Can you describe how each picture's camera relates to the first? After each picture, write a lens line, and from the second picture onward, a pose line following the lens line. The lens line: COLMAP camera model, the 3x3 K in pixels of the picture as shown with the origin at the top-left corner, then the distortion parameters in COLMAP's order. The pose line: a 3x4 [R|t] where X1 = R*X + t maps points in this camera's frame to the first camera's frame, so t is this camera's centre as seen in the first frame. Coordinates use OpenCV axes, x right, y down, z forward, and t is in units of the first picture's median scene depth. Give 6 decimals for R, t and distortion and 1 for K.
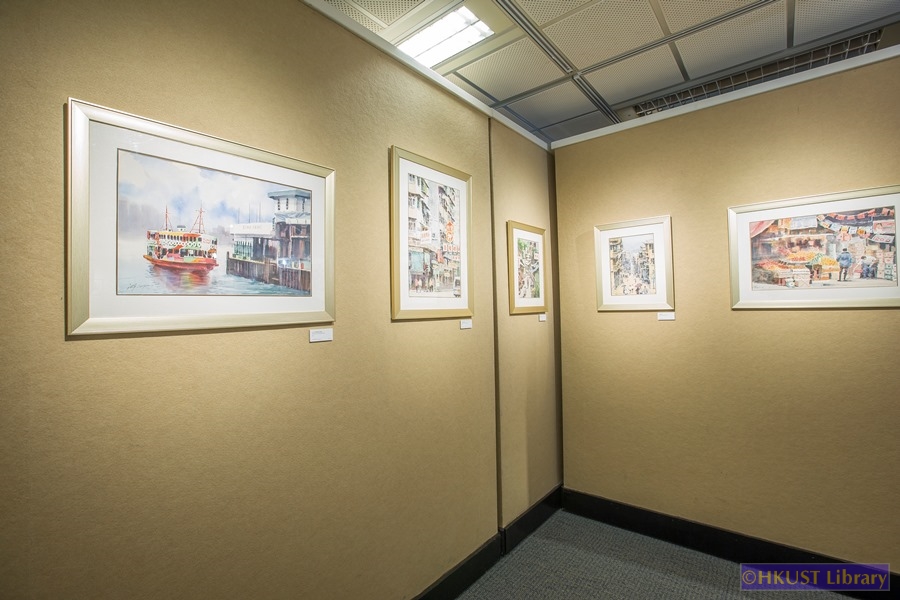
lens RADIAL K [[412.1, 0, 447.2], [0, 412.1, 302.4], [0, 0, 1]] dist [-0.020712, 0.003369]
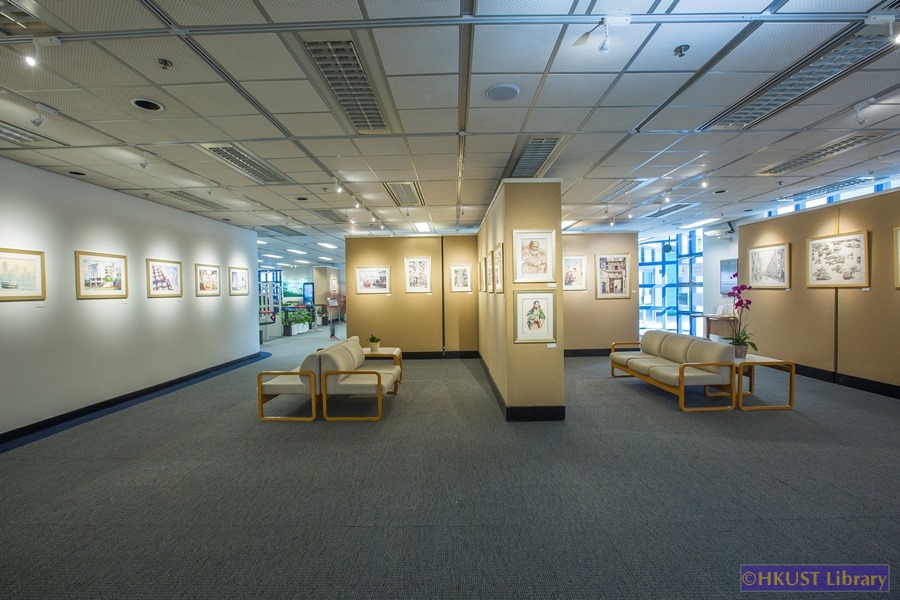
lens RADIAL K [[412.1, 0, 448.8], [0, 412.1, 299.2], [0, 0, 1]] dist [-0.020712, 0.003369]
pose [[0.630354, 0.026183, -0.775866, 4.799541], [0.017787, 0.998682, 0.048153, -0.128901], [0.776104, -0.044154, 0.629057, -2.020207]]
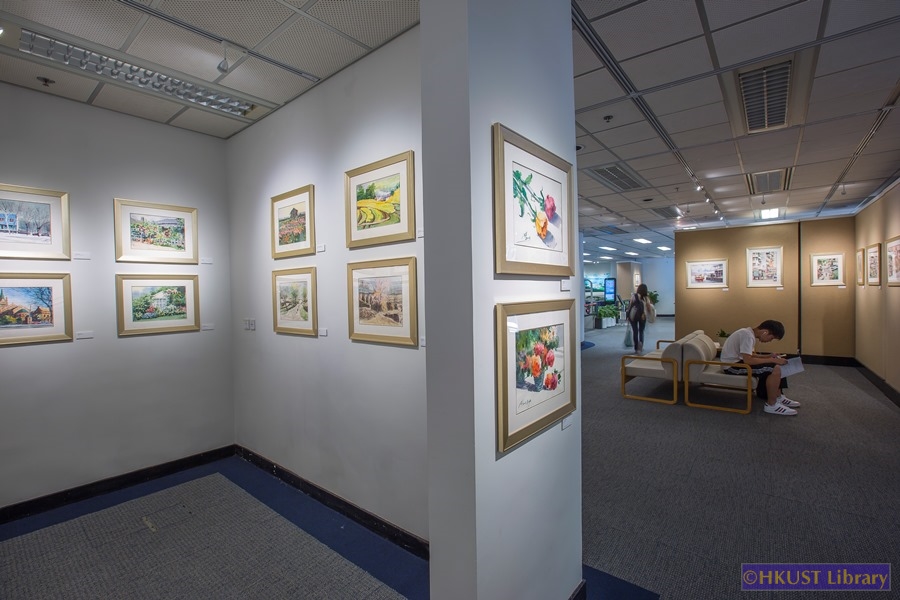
lens RADIAL K [[412.1, 0, 454.3], [0, 412.1, 298.4], [0, 0, 1]] dist [-0.020712, 0.003369]
pose [[0.037227, 0.037102, -0.998618, 5.044623], [0.036288, 0.998601, 0.038454, -0.148188], [0.998648, -0.037669, 0.035829, -2.825370]]
